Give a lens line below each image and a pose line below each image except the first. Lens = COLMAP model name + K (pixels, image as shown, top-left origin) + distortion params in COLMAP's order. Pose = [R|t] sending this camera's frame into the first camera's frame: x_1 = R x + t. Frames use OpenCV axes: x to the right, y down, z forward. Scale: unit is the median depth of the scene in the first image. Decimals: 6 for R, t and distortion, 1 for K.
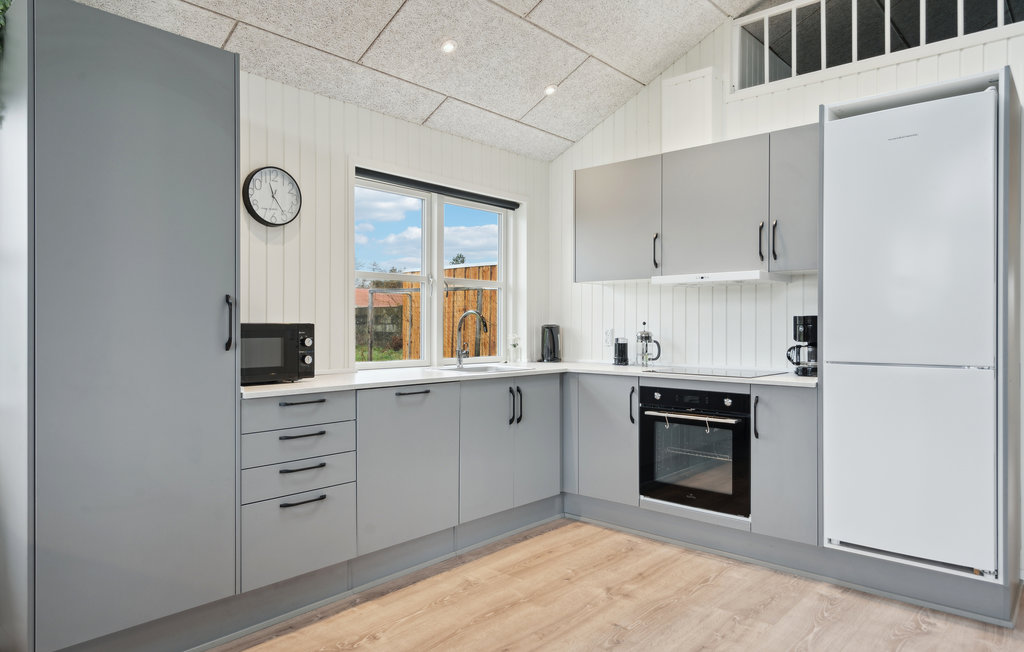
lens RADIAL K [[665.3, 0, 508.4], [0, 665.3, 327.2], [0, 0, 1]] dist [-0.002538, -0.000274]
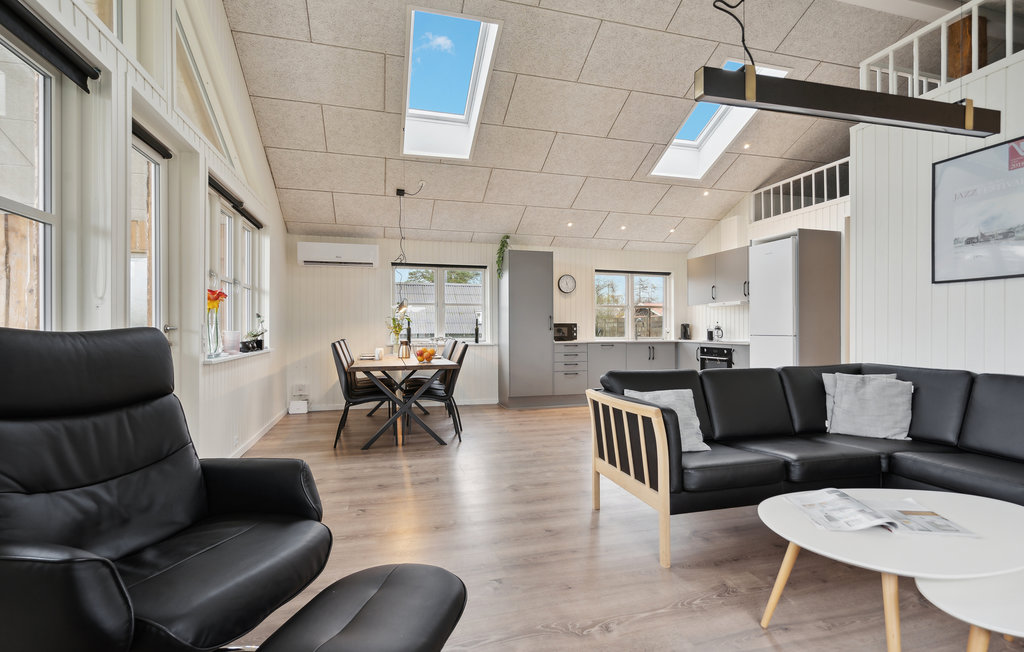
lens RADIAL K [[492.7, 0, 509.3], [0, 492.7, 328.3], [0, 0, 1]] dist [-0.001151, 0.000124]
pose [[0.847981, -0.006673, -0.529985, 0.632432], [0.004384, 0.999975, -0.005577, 0.027075], [0.530009, 0.002406, 0.847989, -1.098267]]
